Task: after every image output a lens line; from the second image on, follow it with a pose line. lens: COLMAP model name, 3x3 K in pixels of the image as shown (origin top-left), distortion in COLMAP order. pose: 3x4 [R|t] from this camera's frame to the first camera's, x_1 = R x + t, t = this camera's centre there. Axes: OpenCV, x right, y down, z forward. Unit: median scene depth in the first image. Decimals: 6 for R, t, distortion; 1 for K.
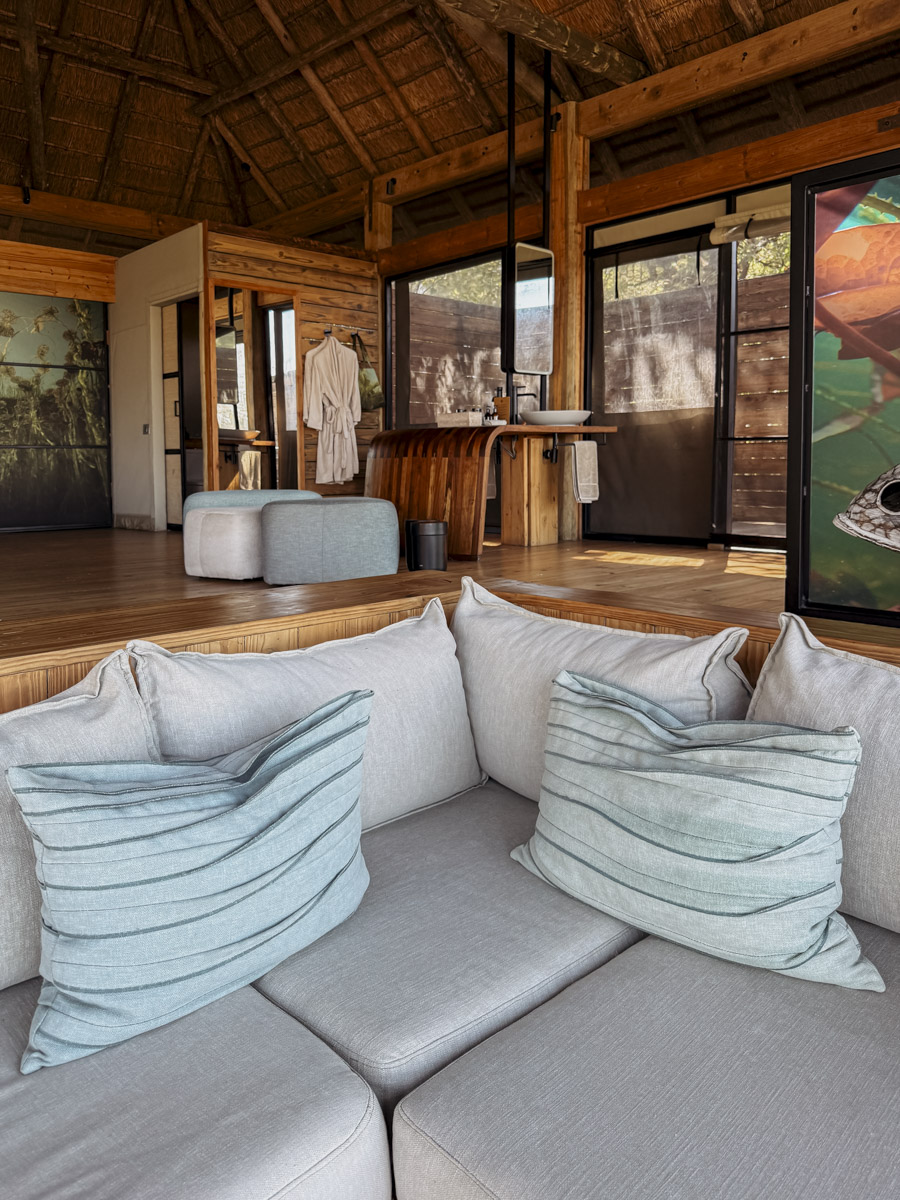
lens RADIAL K [[854.7, 0, 450.0], [0, 854.7, 600.0], [0, 0, 1]] dist [0.037086, -0.000867]
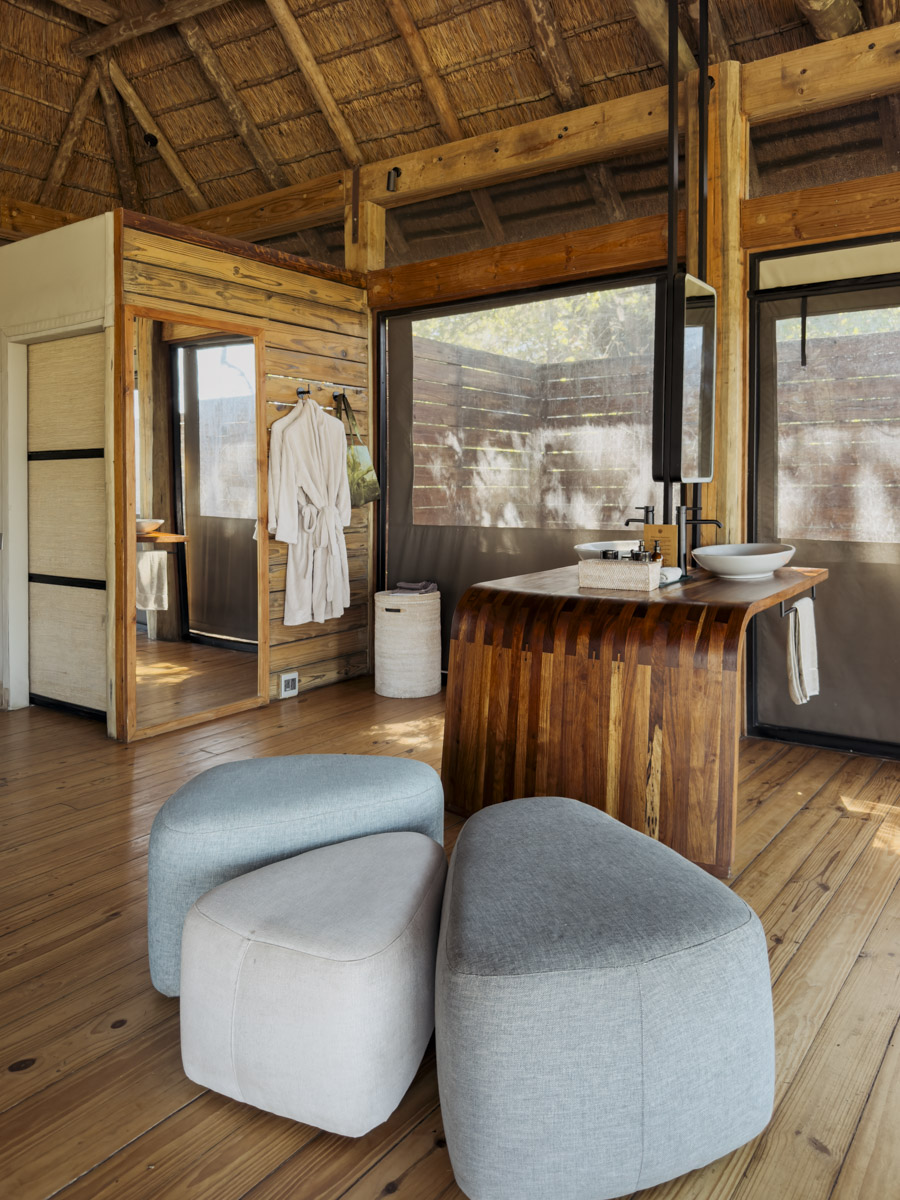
lens RADIAL K [[880.7, 0, 450.0], [0, 880.7, 600.0], [0, 0, 1]] dist [0.021100, -0.006575]
pose [[0.984643, -0.011878, 0.174174, -0.148056], [0.017802, 0.999314, -0.032487, -0.129791], [-0.173669, 0.035089, 0.984179, 0.326478]]
